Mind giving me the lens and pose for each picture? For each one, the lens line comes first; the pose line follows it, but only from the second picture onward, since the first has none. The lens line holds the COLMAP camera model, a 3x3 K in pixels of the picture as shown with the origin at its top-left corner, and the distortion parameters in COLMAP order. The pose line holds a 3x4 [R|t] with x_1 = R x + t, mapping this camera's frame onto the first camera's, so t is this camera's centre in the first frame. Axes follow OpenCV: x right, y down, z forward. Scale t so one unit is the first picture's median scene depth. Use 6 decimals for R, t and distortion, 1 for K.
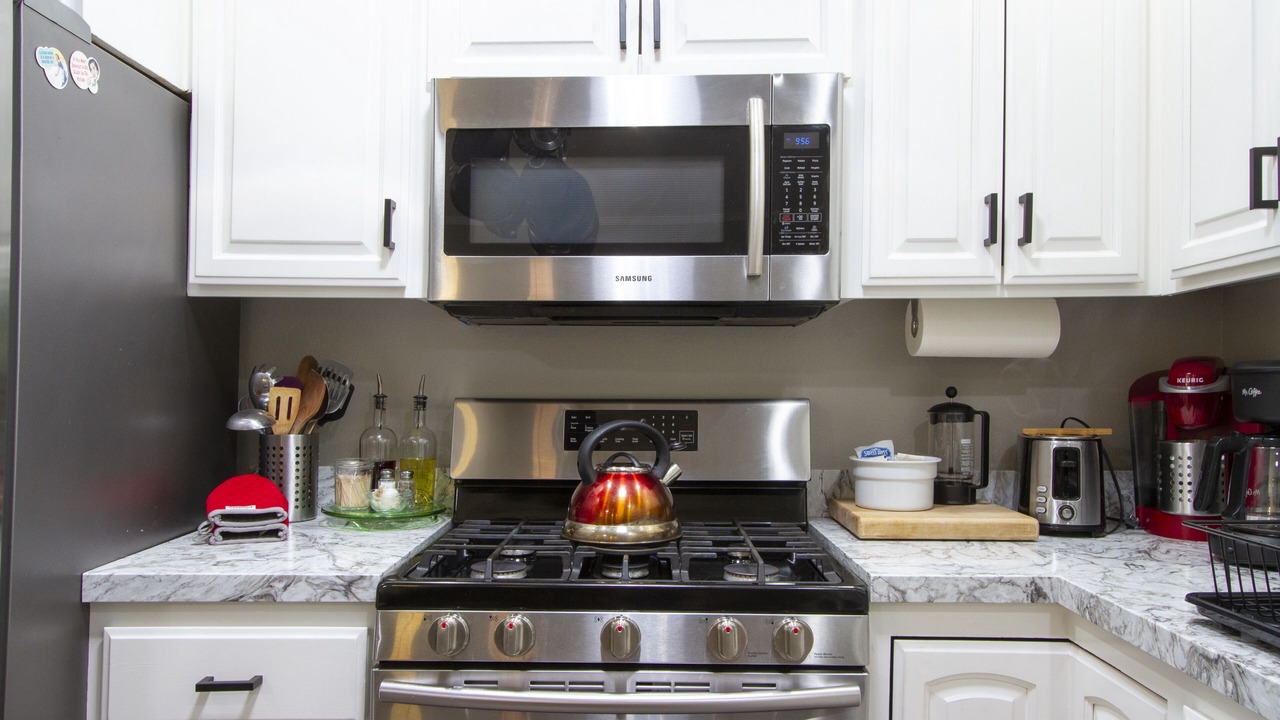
lens RADIAL K [[1047.7, 0, 653.4], [0, 1047.7, 352.5], [0, 0, 1]] dist [-0.031277, 0.021508]
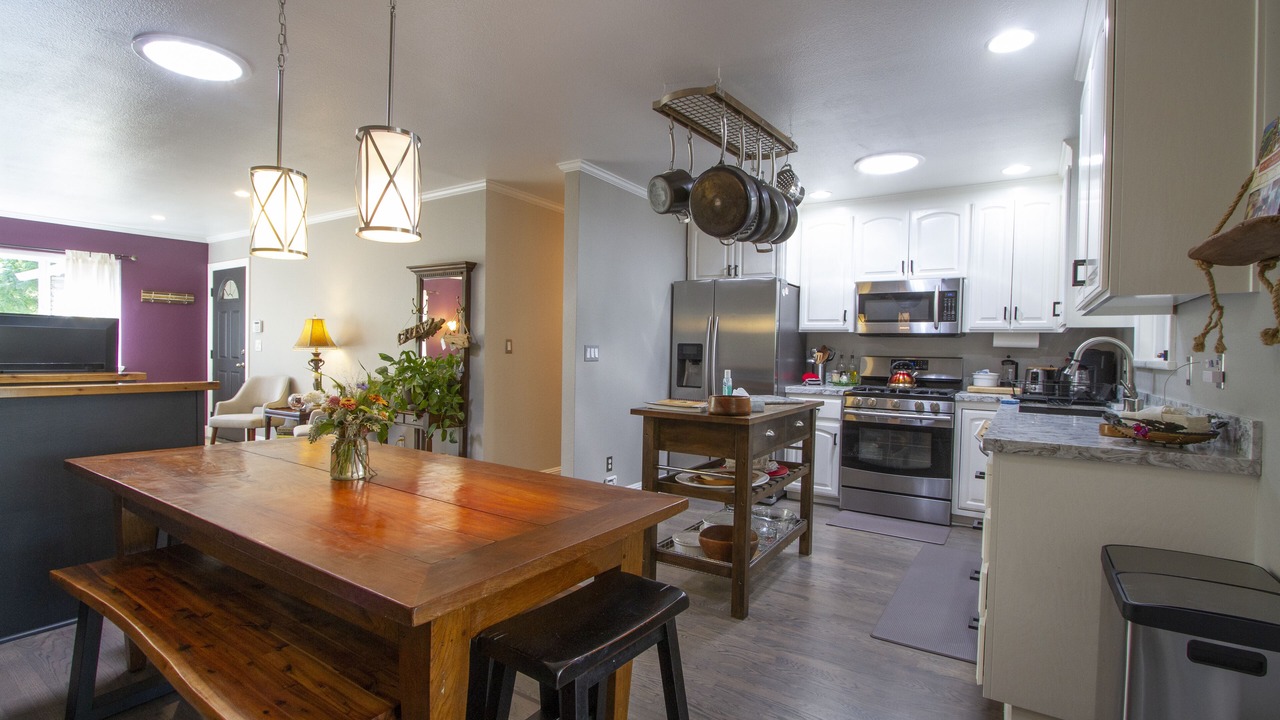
lens RADIAL K [[579.5, 0, 643.0], [0, 579.5, 361.4], [0, 0, 1]] dist [-0.007730, -0.000059]
pose [[0.852554, 0.023905, -0.522091, 0.304549], [-0.009099, 0.999481, 0.030906, 0.003419], [0.522559, -0.021599, 0.852329, -1.583550]]
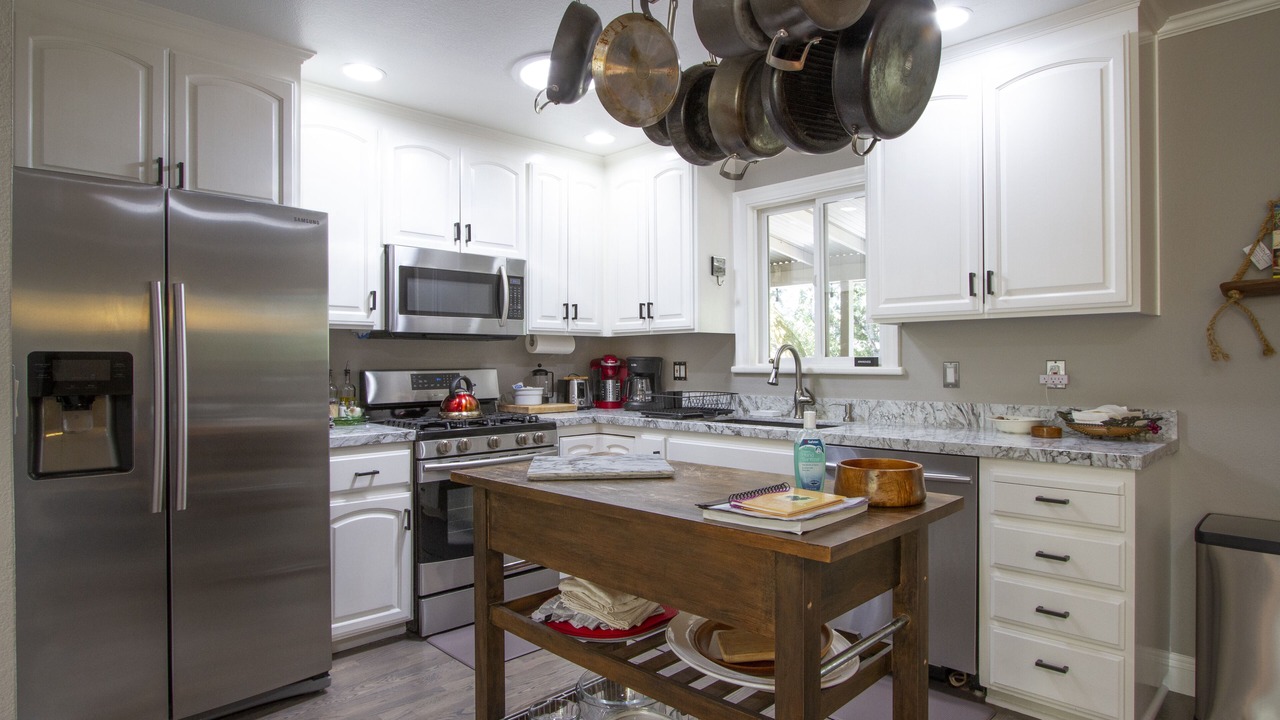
lens RADIAL K [[716.6, 0, 637.8], [0, 716.6, 362.3], [0, 0, 1]] dist [-0.006172, -0.002709]
pose [[0.703404, -0.006635, 0.710760, -1.062875], [-0.005424, 0.999877, 0.014702, -0.002989], [-0.710770, -0.014197, 0.703281, -0.689741]]
